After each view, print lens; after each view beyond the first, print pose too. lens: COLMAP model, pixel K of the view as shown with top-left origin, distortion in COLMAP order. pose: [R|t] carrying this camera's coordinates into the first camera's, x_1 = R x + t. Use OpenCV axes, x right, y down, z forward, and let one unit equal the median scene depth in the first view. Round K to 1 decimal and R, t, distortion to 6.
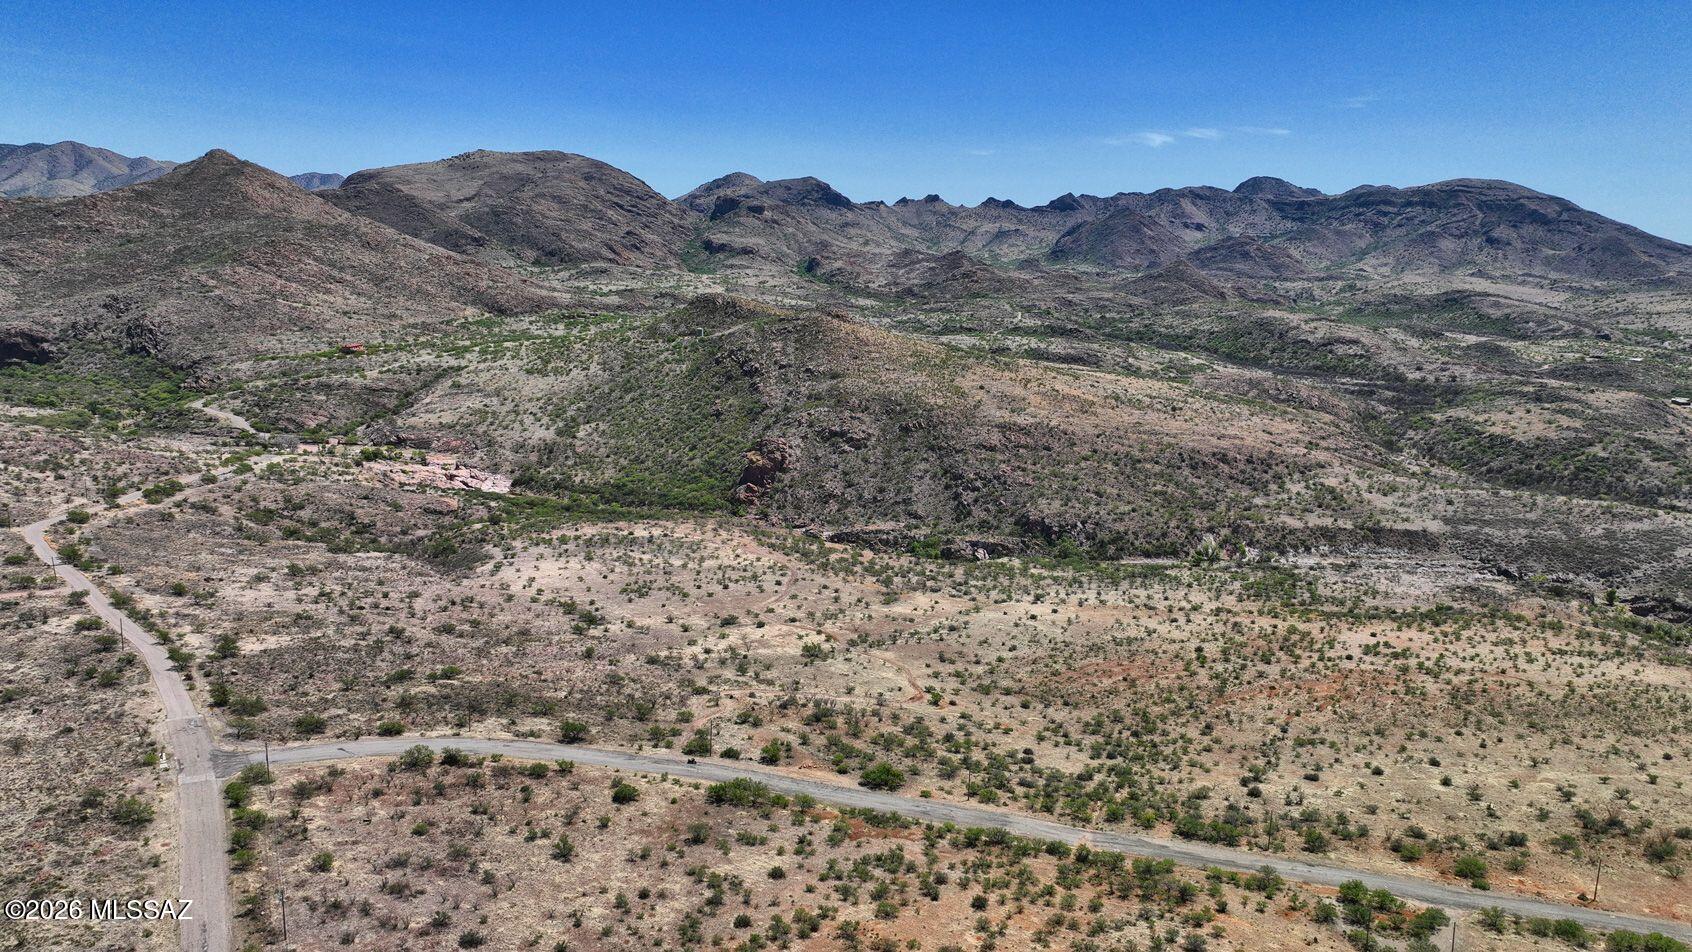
lens RADIAL K [[1187.2, 0, 848.2], [0, 1187.2, 474.8], [0, 0, 1]] dist [-0.002954, 0.021765]
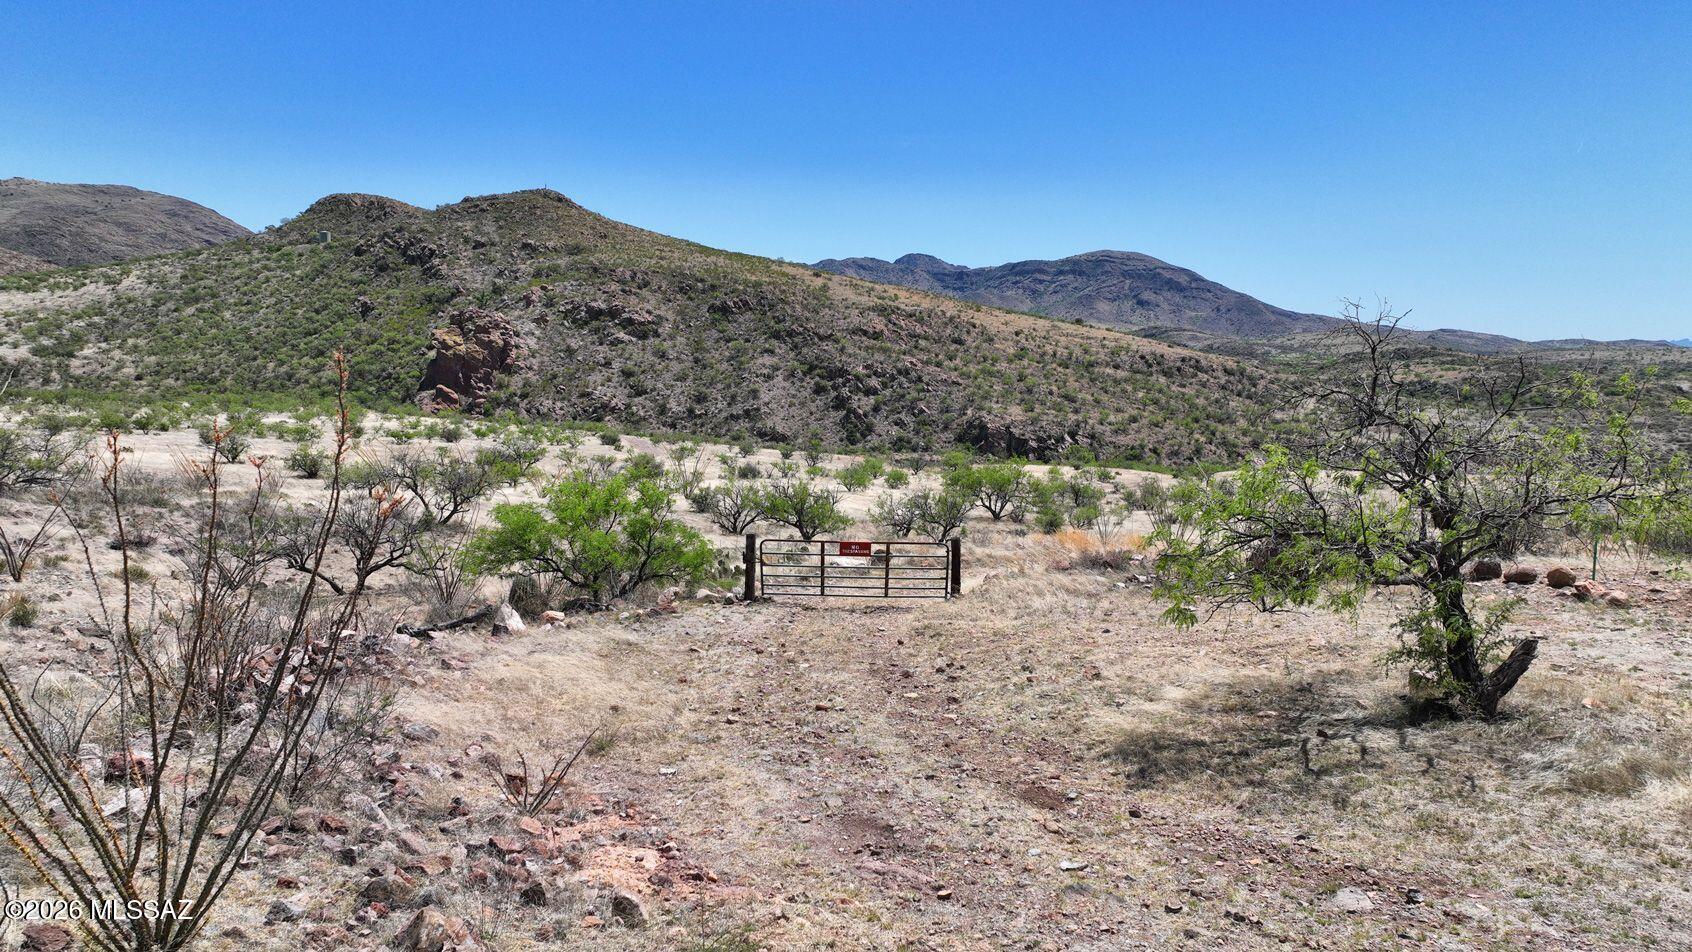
lens RADIAL K [[1187.2, 0, 848.2], [0, 1187.2, 474.8], [0, 0, 1]] dist [-0.002954, 0.021765]
pose [[0.956721, -0.030550, 0.289398, -0.064353], [0.054480, 0.995695, -0.074995, 0.091007], [-0.285861, 0.087516, 0.954266, 0.466846]]
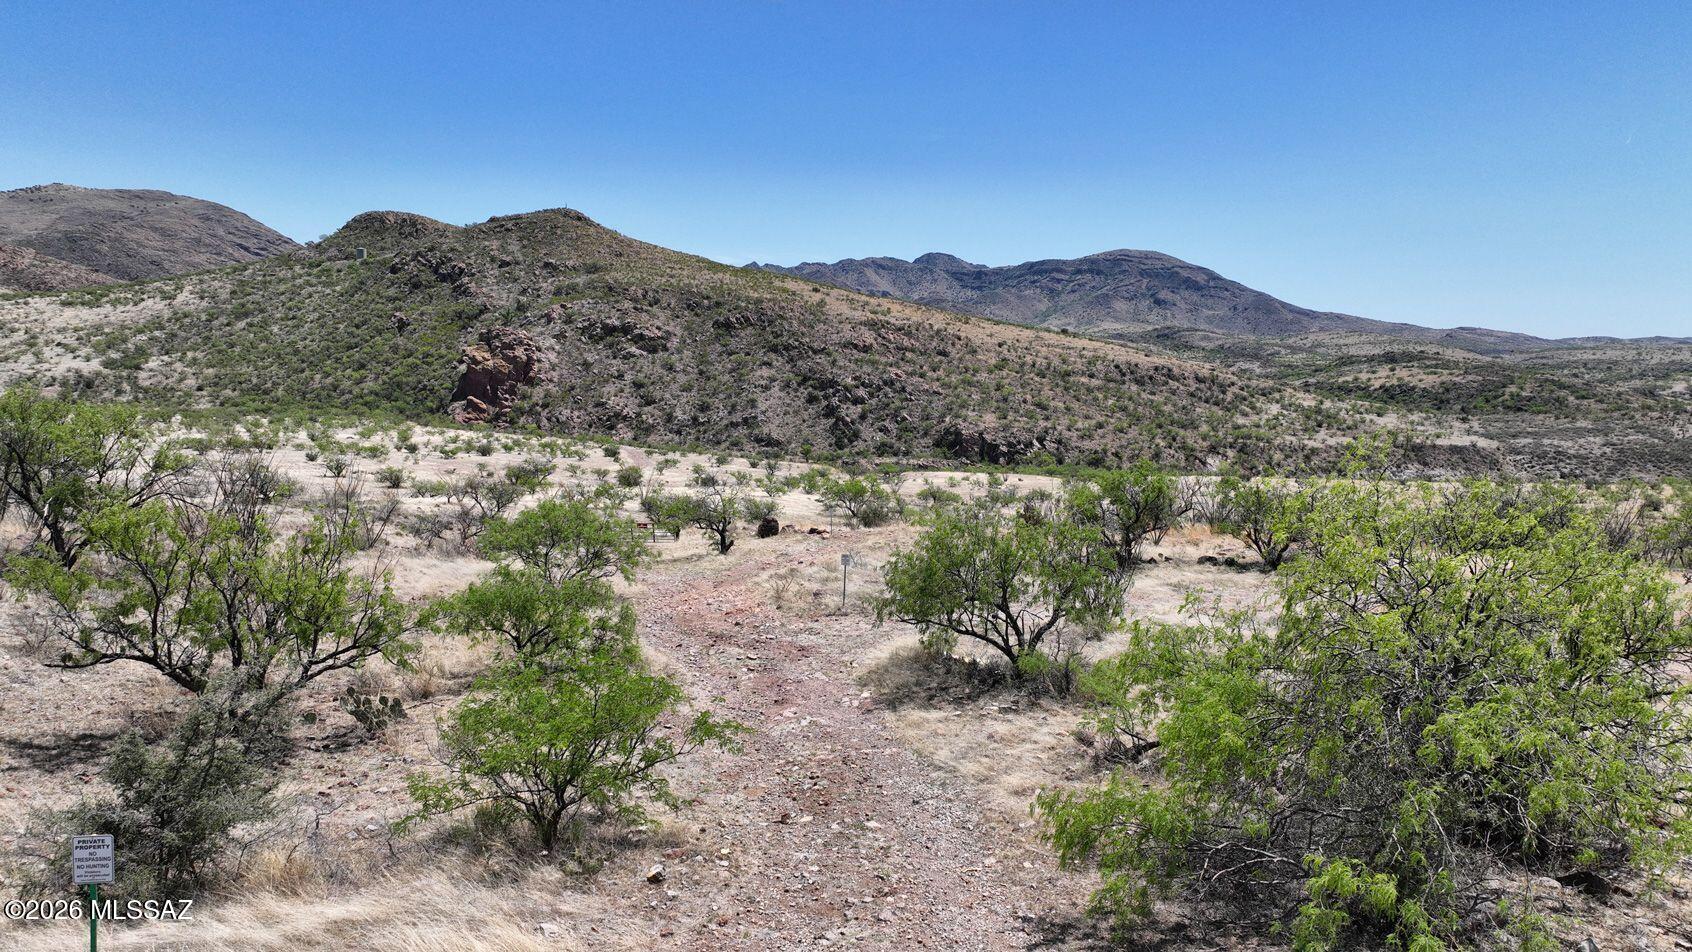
lens RADIAL K [[1187.2, 0, 848.2], [0, 1187.2, 474.8], [0, 0, 1]] dist [-0.002954, 0.021765]
pose [[0.961955, -0.030991, 0.271444, -0.064683], [0.052984, 0.995845, -0.074069, 0.094115], [-0.268020, 0.085633, 0.959600, 0.408561]]
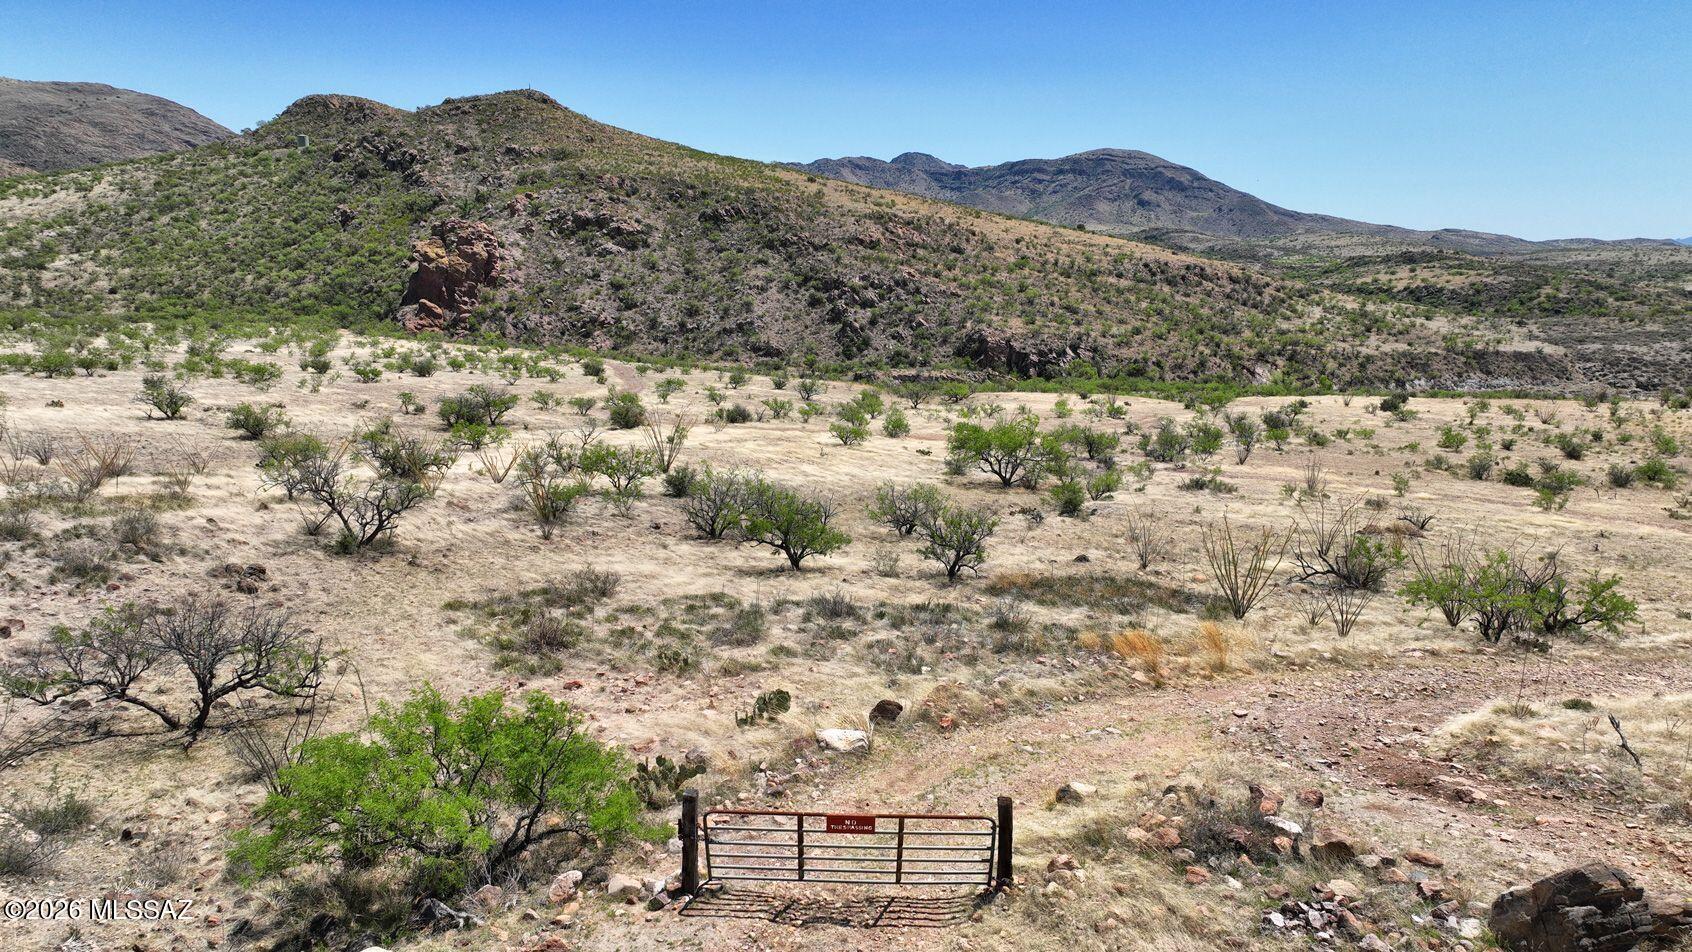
lens RADIAL K [[1187.2, 0, 848.2], [0, 1187.2, 474.8], [0, 0, 1]] dist [-0.002954, 0.021765]
pose [[0.955755, -0.057469, 0.288494, -0.060999], [0.058184, 0.998287, 0.006104, 0.085062], [-0.288351, 0.010952, 0.957462, 0.476570]]
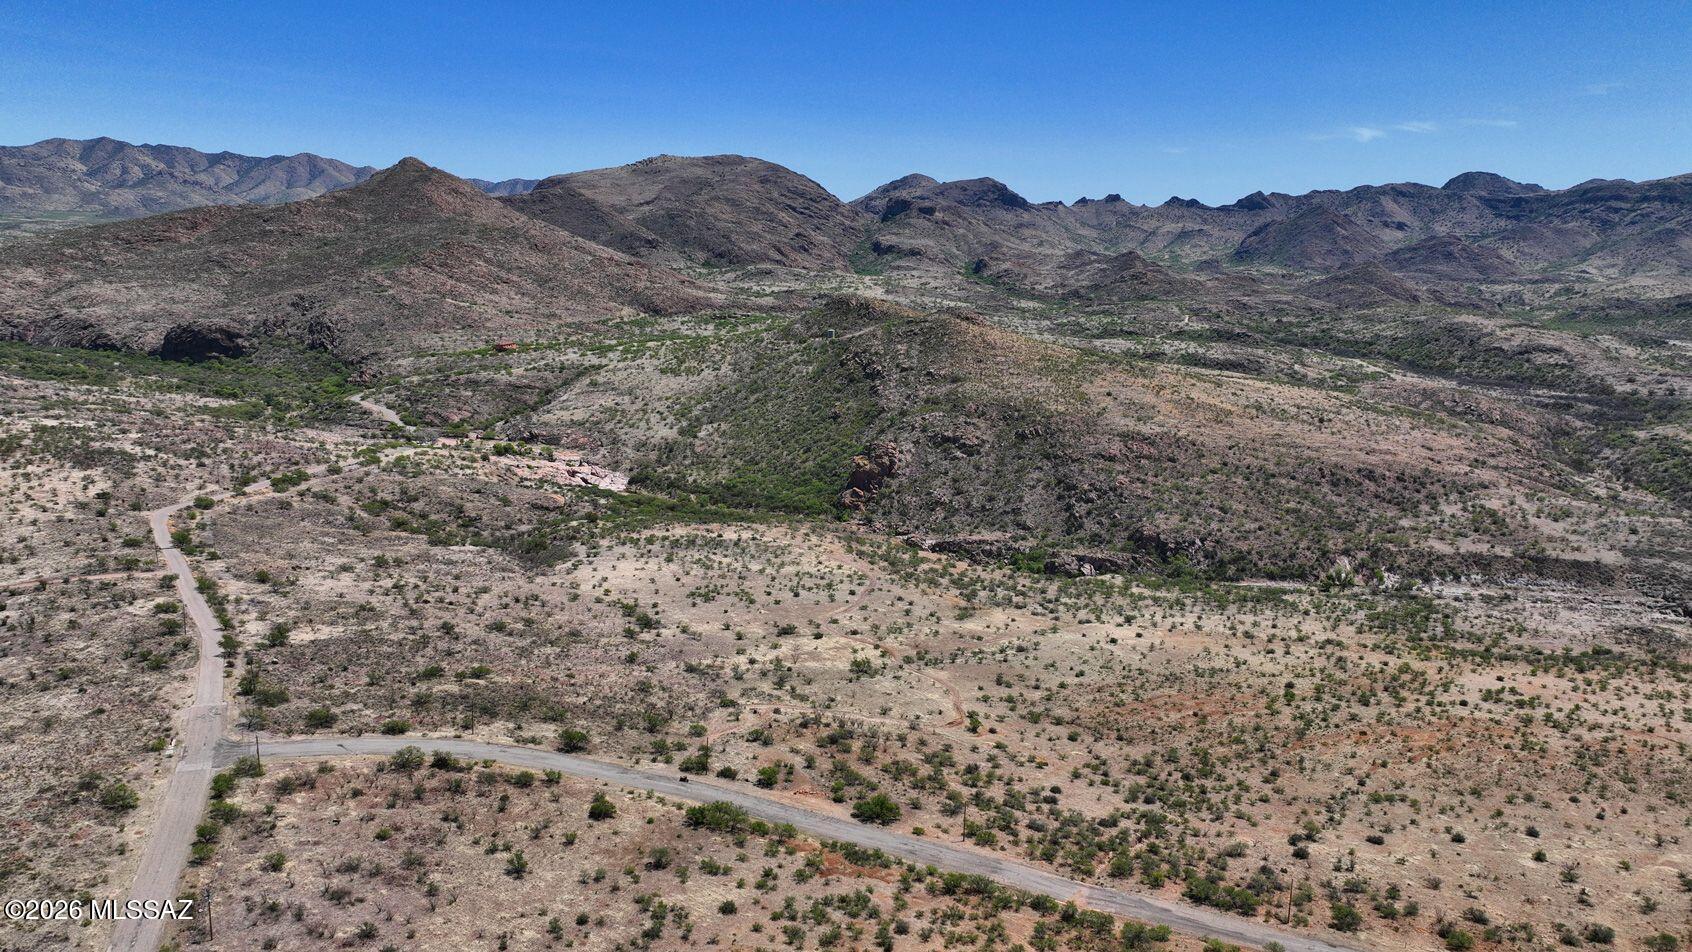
lens RADIAL K [[1187.2, 0, 848.2], [0, 1187.2, 474.8], [0, 0, 1]] dist [-0.002954, 0.021765]
pose [[0.988429, 0.026531, -0.149346, 0.056671], [-0.026717, 0.999643, 0.000761, -0.004254], [0.149313, 0.003238, 0.988785, 0.026515]]
